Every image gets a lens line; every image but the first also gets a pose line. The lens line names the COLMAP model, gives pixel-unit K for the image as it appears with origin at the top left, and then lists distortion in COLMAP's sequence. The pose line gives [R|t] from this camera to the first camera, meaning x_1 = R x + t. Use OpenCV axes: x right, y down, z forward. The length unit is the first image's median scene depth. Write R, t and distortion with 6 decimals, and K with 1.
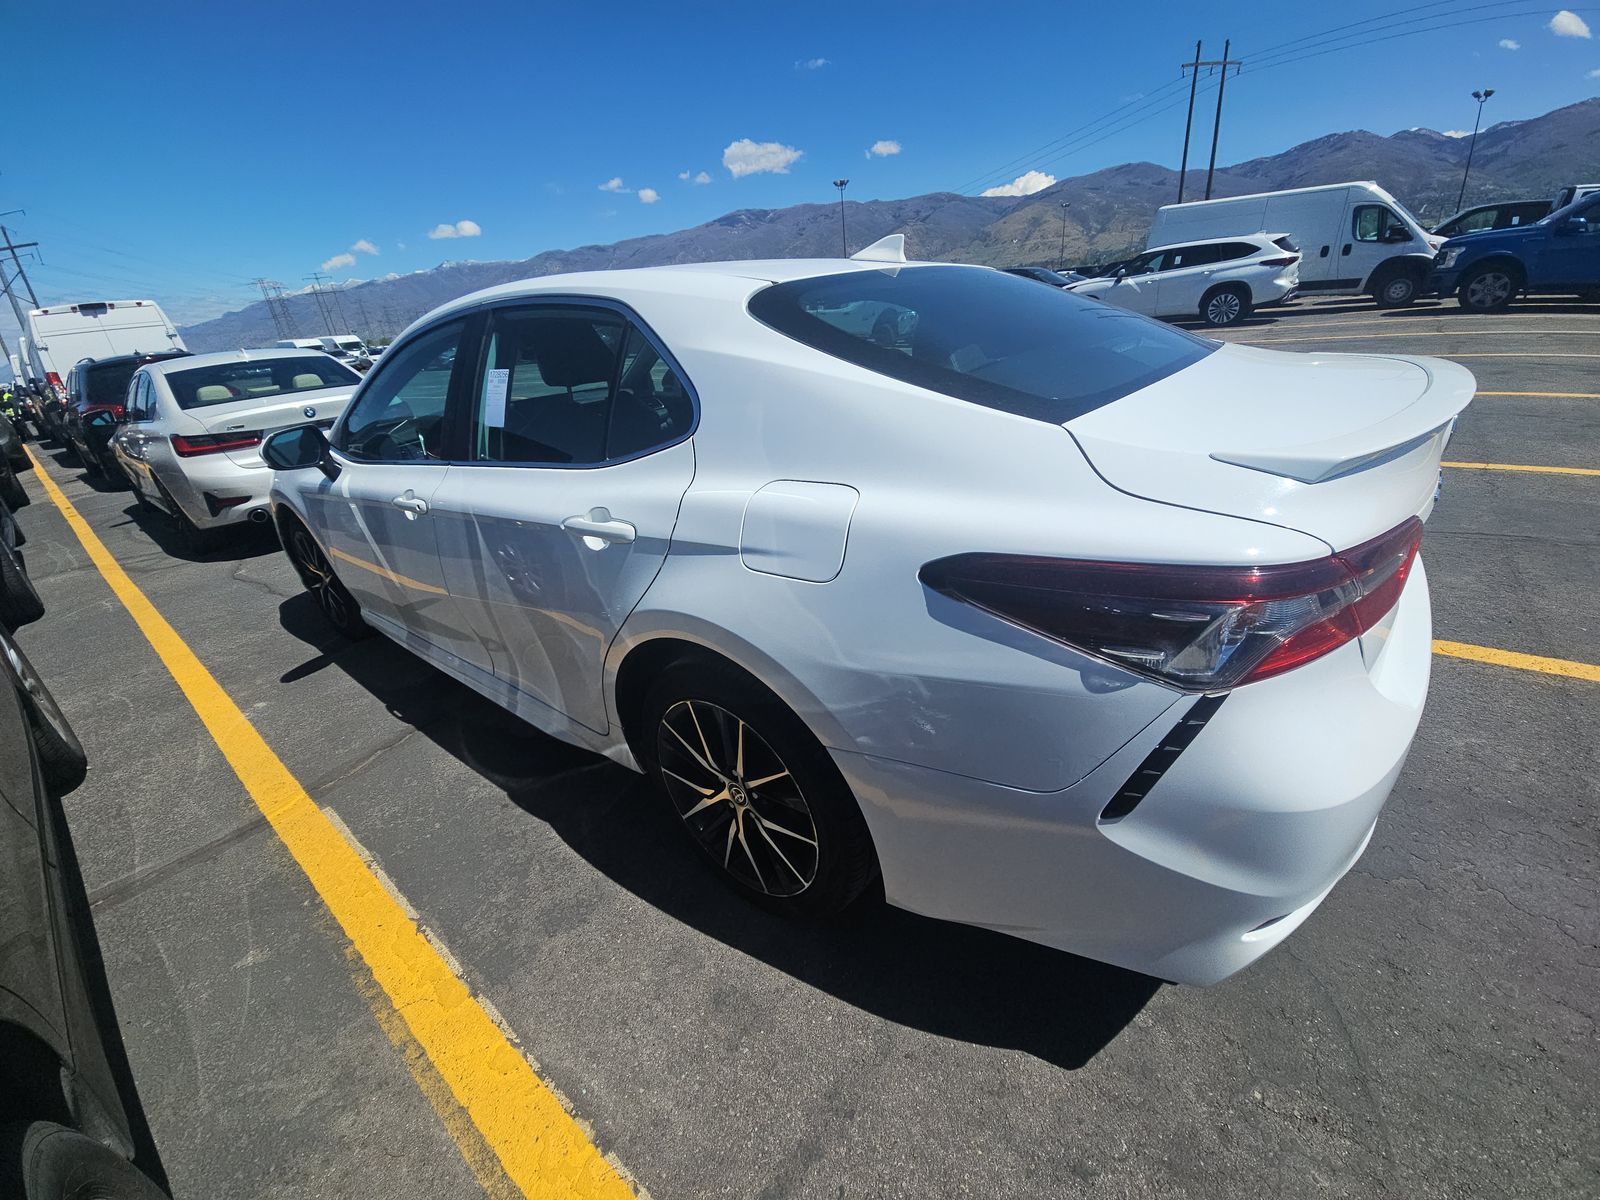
lens RADIAL K [[648.7, 0, 793.4], [0, 648.7, 592.6], [0, 0, 1]] dist [0.002936, -0.005191]
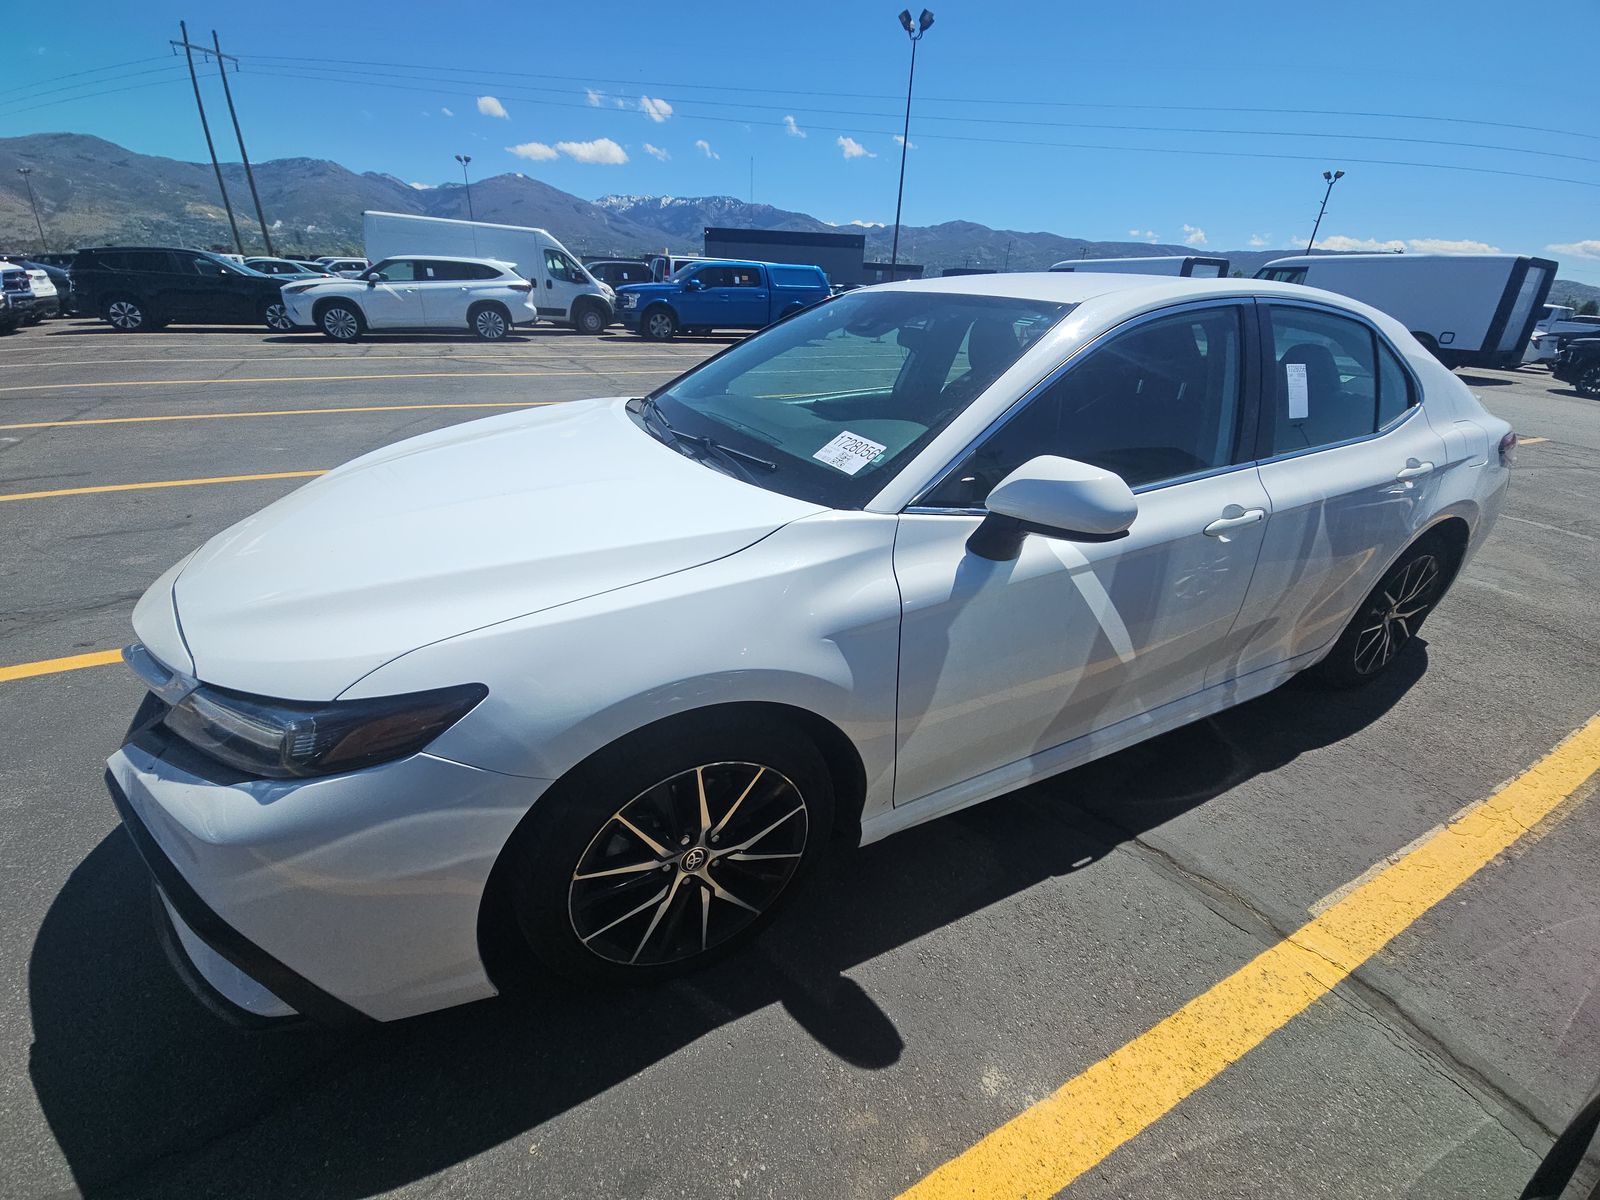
lens RADIAL K [[648.7, 0, 793.4], [0, 648.7, 592.6], [0, 0, 1]] dist [0.002936, -0.005191]
pose [[0.396226, -0.279341, 0.874627, -0.214974], [0.294882, 0.940845, 0.166902, -0.048910], [-0.869511, 0.191781, 0.455160, 0.154325]]
